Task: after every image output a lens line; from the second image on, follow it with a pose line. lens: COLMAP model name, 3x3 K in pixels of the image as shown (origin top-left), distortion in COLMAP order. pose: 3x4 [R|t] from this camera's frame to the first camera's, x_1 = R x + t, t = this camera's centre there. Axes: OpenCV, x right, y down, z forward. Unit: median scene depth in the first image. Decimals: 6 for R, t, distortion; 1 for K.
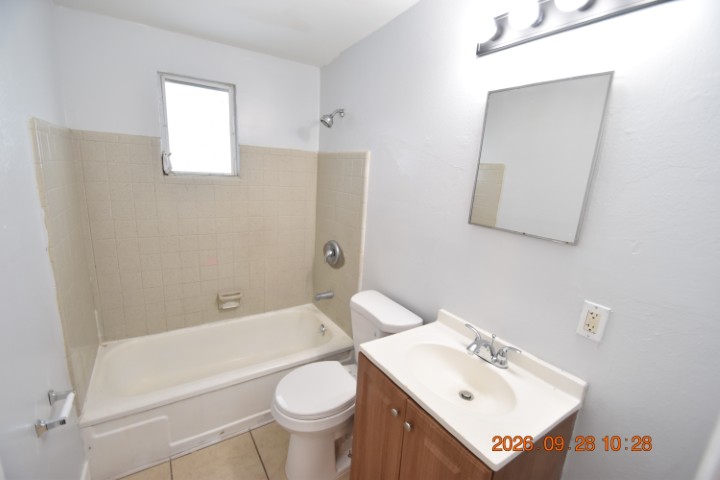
lens RADIAL K [[313.2, 0, 358.5], [0, 313.2, 241.1], [0, 0, 1]] dist [0.002874, -0.009245]
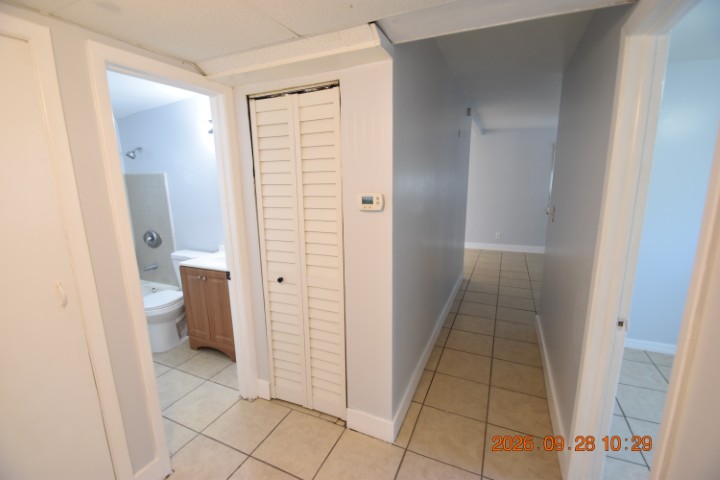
lens RADIAL K [[313.2, 0, 360.3], [0, 313.2, 242.0], [0, 0, 1]] dist [0.002874, -0.009245]
pose [[0.835658, -0.178490, 0.519439, -0.029424], [0.187306, 0.981642, 0.035979, 0.212439], [-0.516325, 0.067228, 0.853750, -0.932115]]
